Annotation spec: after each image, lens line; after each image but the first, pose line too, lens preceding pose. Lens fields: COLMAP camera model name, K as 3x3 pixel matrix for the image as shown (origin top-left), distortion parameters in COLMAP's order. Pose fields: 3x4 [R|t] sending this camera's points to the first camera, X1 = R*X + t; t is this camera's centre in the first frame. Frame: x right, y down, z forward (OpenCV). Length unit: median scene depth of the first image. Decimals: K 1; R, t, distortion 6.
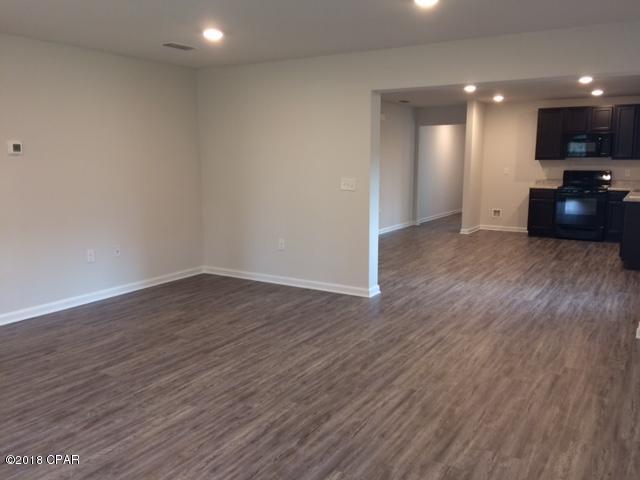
lens RADIAL K [[542.6, 0, 323.6], [0, 542.6, 240.7], [0, 0, 1]] dist [0.105582, -0.149328]
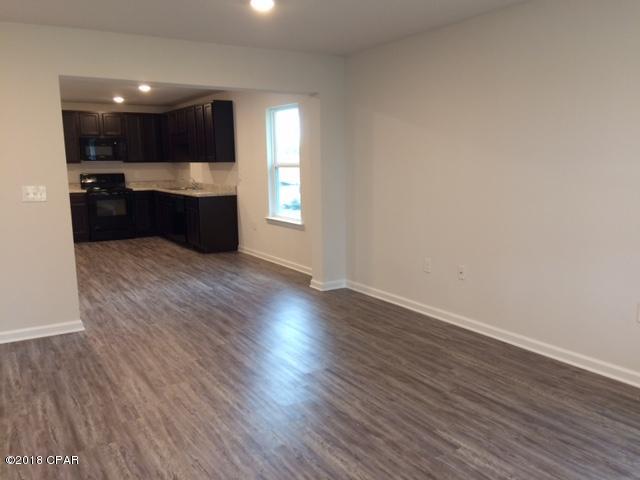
lens RADIAL K [[542.6, 0, 317.3], [0, 542.6, 239.9], [0, 0, 1]] dist [0.105582, -0.149328]
pose [[0.453030, -0.137536, 0.880822, -0.477984], [0.148226, 0.985896, 0.077706, -0.042292], [-0.879086, 0.095358, 0.467027, 0.301885]]
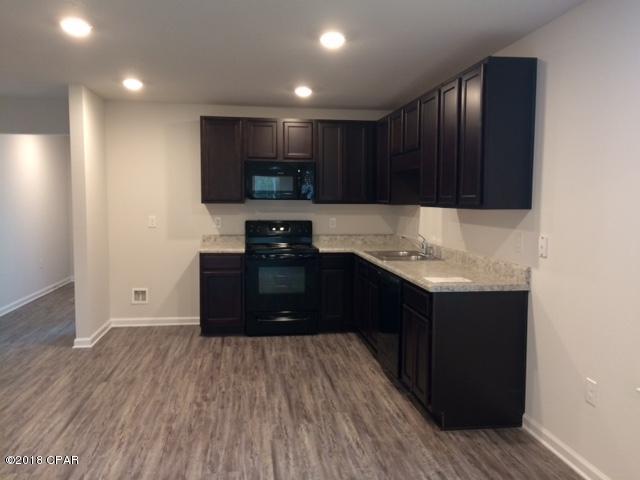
lens RADIAL K [[542.6, 0, 321.3], [0, 542.6, 238.8], [0, 0, 1]] dist [0.105582, -0.149328]
pose [[0.765523, -0.039588, 0.642190, 0.191077], [0.085900, 0.995459, -0.041031, -0.133481], [-0.637649, 0.086574, 0.765447, 0.860471]]
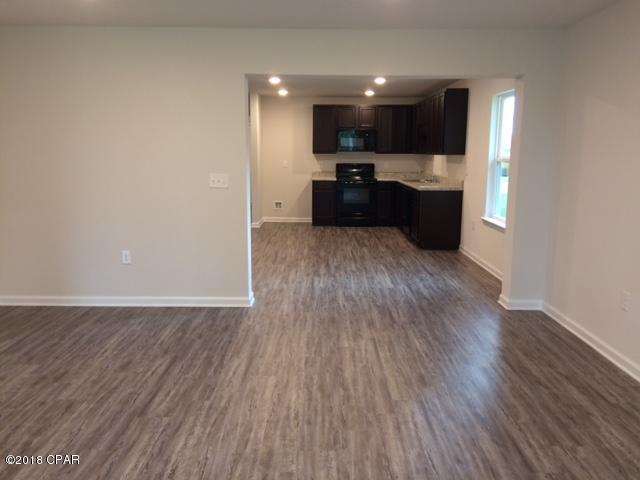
lens RADIAL K [[542.6, 0, 321.6], [0, 542.6, 235.9], [0, 0, 1]] dist [0.105582, -0.149328]
pose [[0.854787, -0.074811, 0.513559, -0.272393], [0.071315, 0.997100, 0.026548, -0.027732], [-0.514056, 0.013931, 0.857644, 0.175517]]
